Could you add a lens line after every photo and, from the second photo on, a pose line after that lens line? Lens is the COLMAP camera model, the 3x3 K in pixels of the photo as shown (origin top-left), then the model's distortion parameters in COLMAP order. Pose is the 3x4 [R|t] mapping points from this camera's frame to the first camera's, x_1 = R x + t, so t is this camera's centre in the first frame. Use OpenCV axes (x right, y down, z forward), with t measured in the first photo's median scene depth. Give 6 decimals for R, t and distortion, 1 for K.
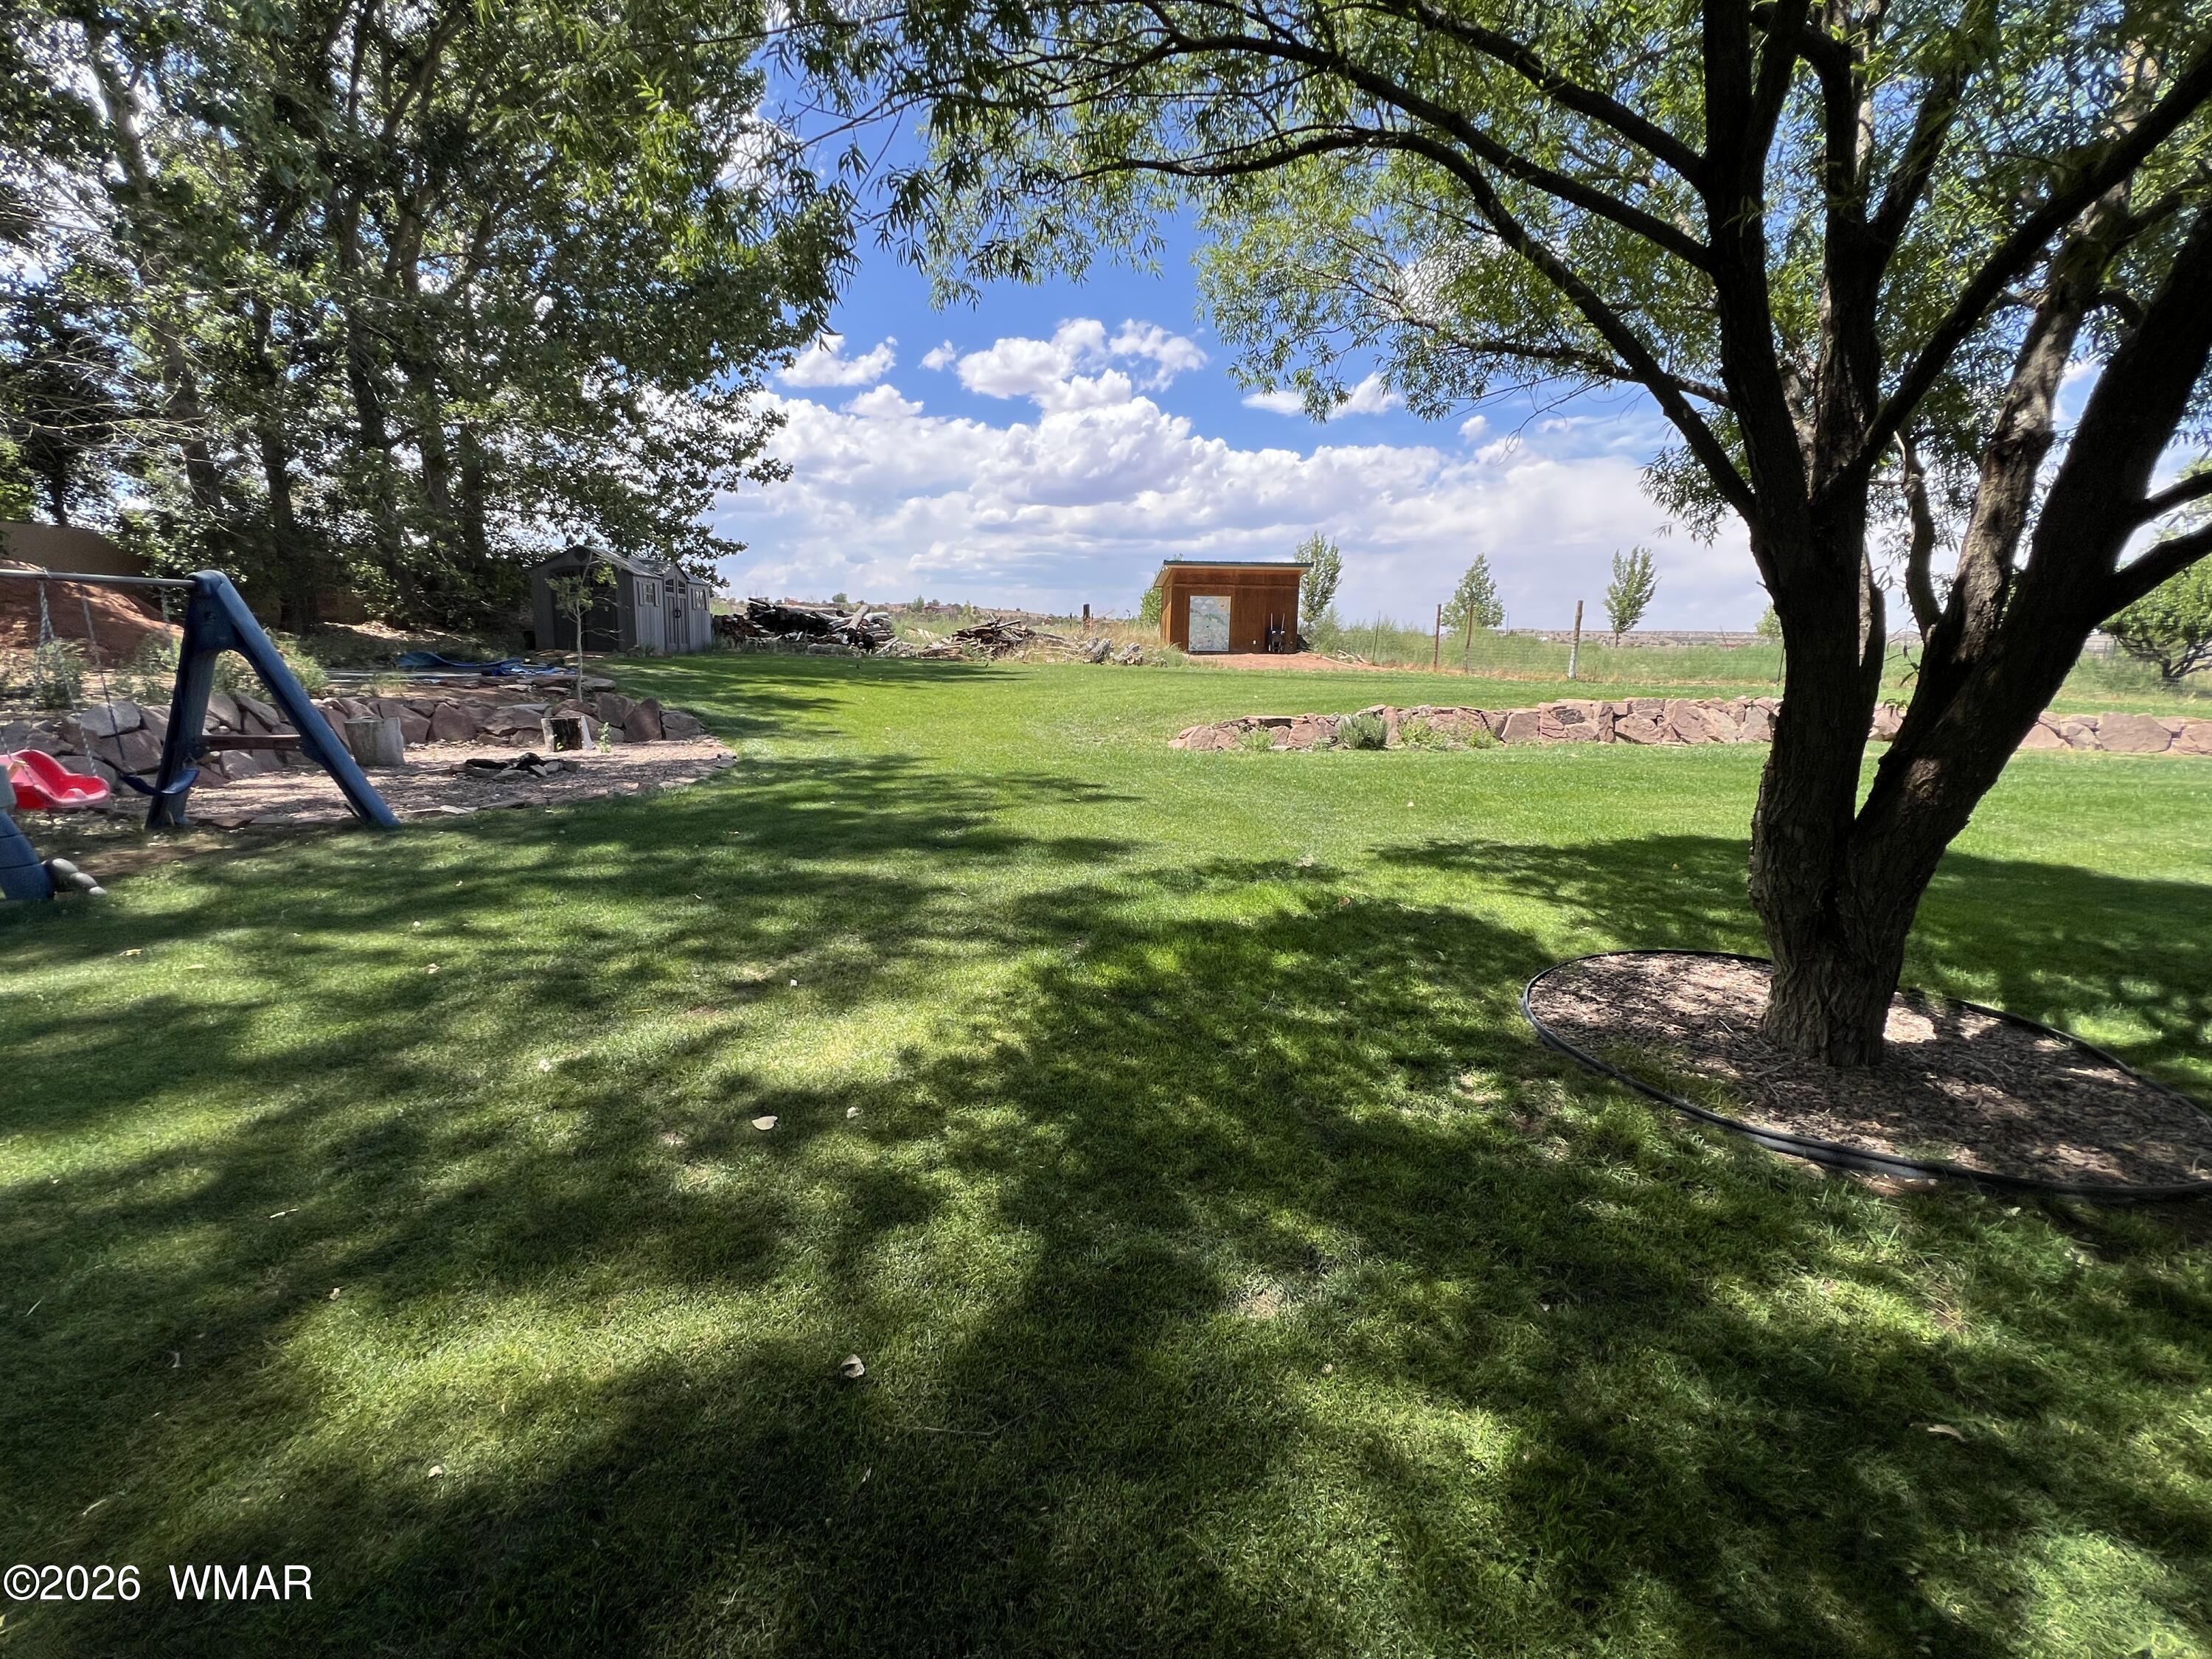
lens RADIAL K [[893.5, 0, 1106.0], [0, 893.5, 829.5], [0, 0, 1]] dist [-0.000973, 0.000002]
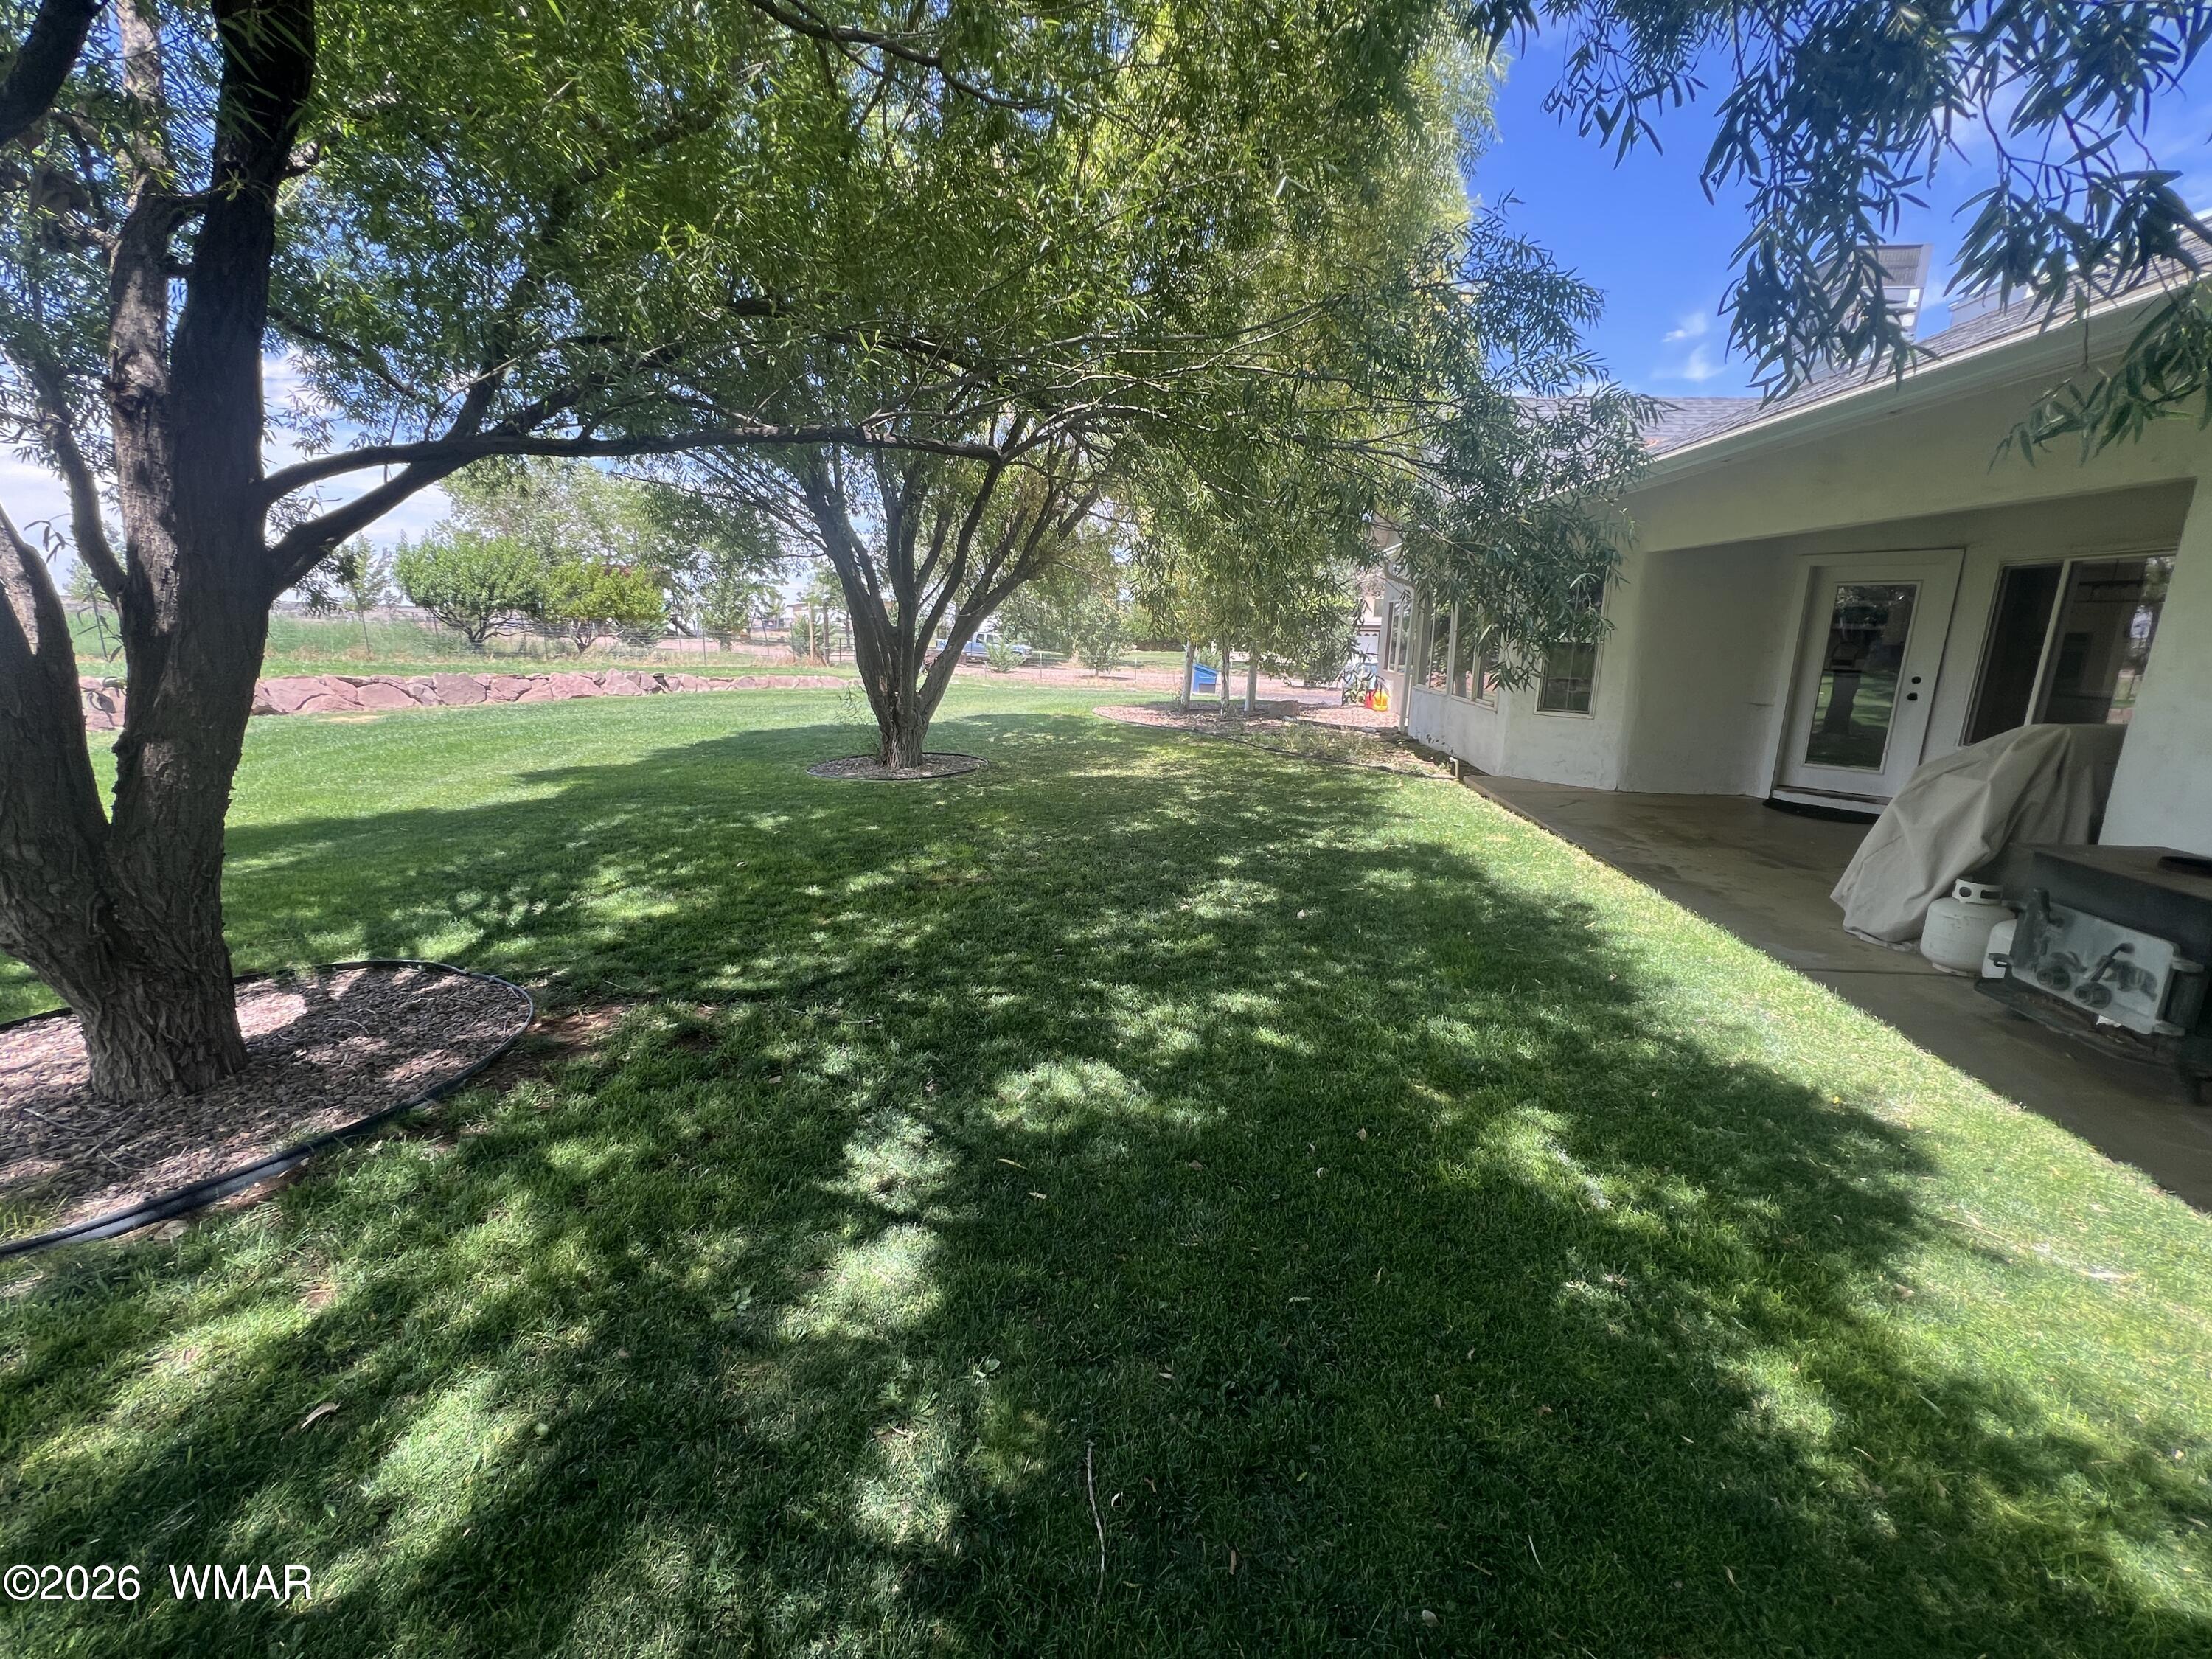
lens RADIAL K [[888.7, 0, 1102.4], [0, 888.7, 834.8], [0, 0, 1]] dist [-0.000388, 0.000538]
pose [[0.105407, -0.229290, 0.967634, 0.091700], [0.191061, 0.959595, 0.206573, 0.007070], [-0.975902, 0.163103, 0.144956, -0.045353]]
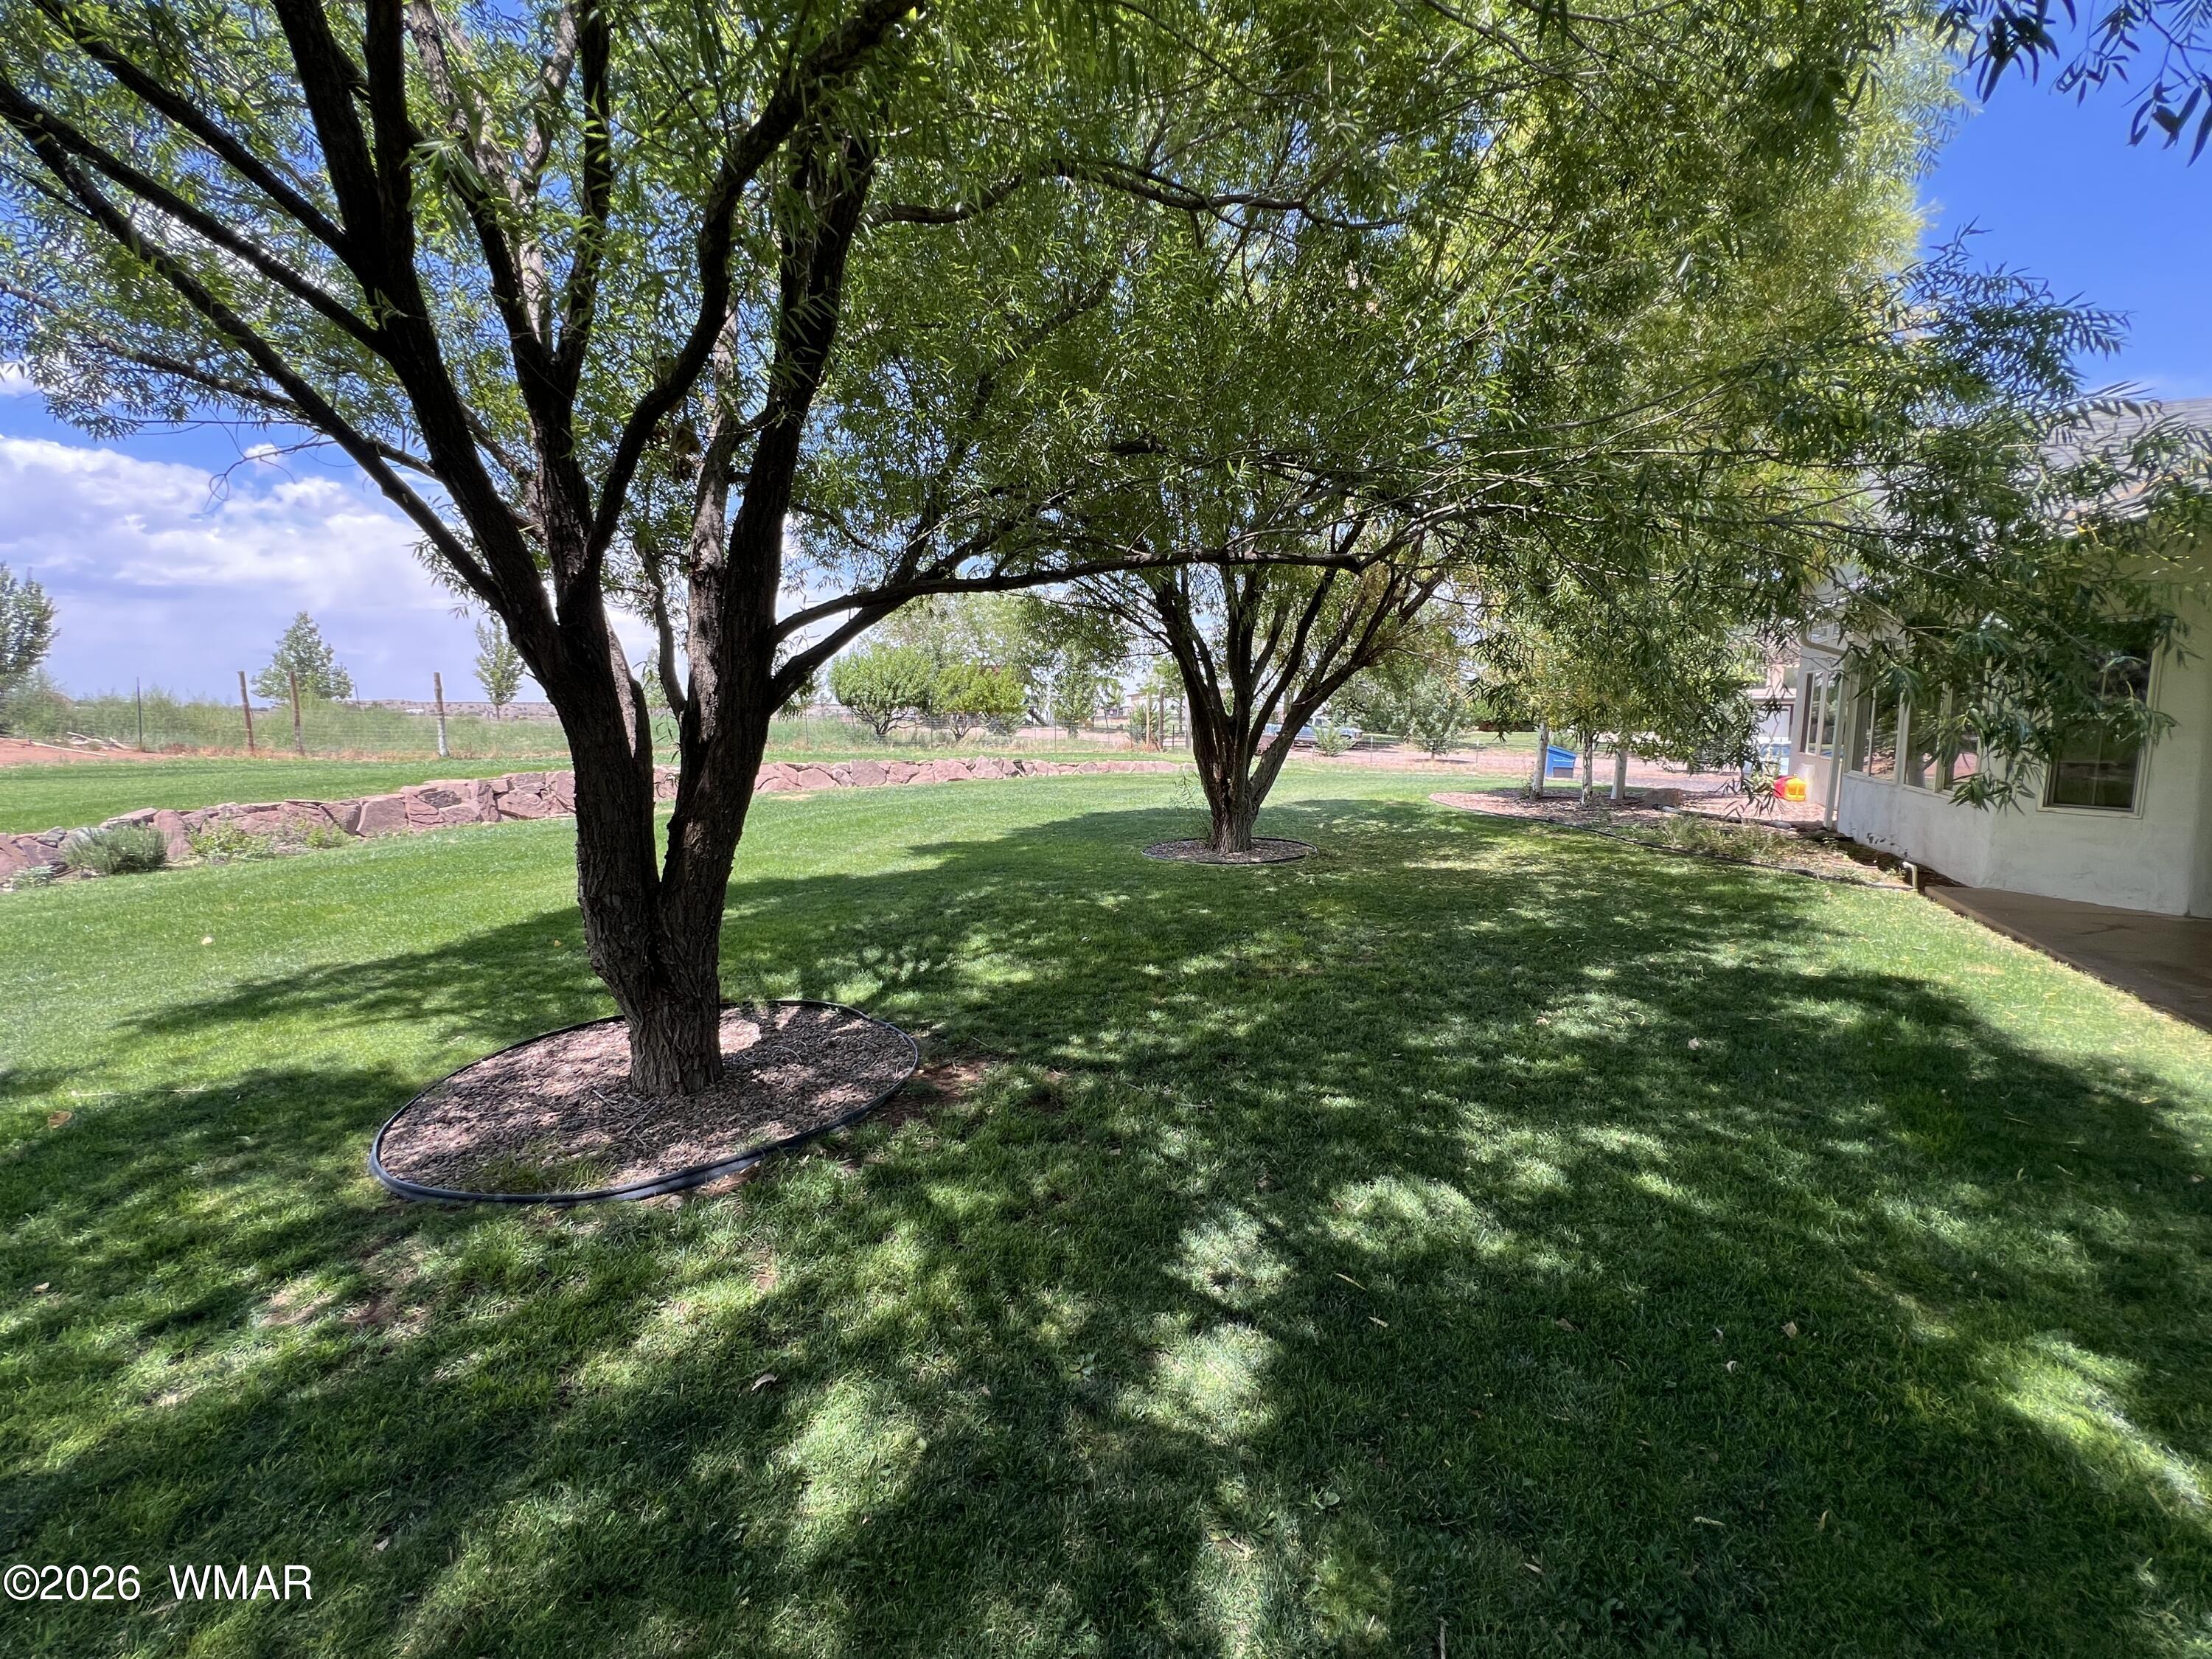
lens RADIAL K [[888.7, 0, 1102.4], [0, 888.7, 834.8], [0, 0, 1]] dist [-0.000388, 0.000538]
pose [[0.447891, -0.131970, 0.884295, 0.073712], [0.195416, 0.979583, 0.047213, -0.008413], [-0.872471, 0.151659, 0.464536, -0.033353]]
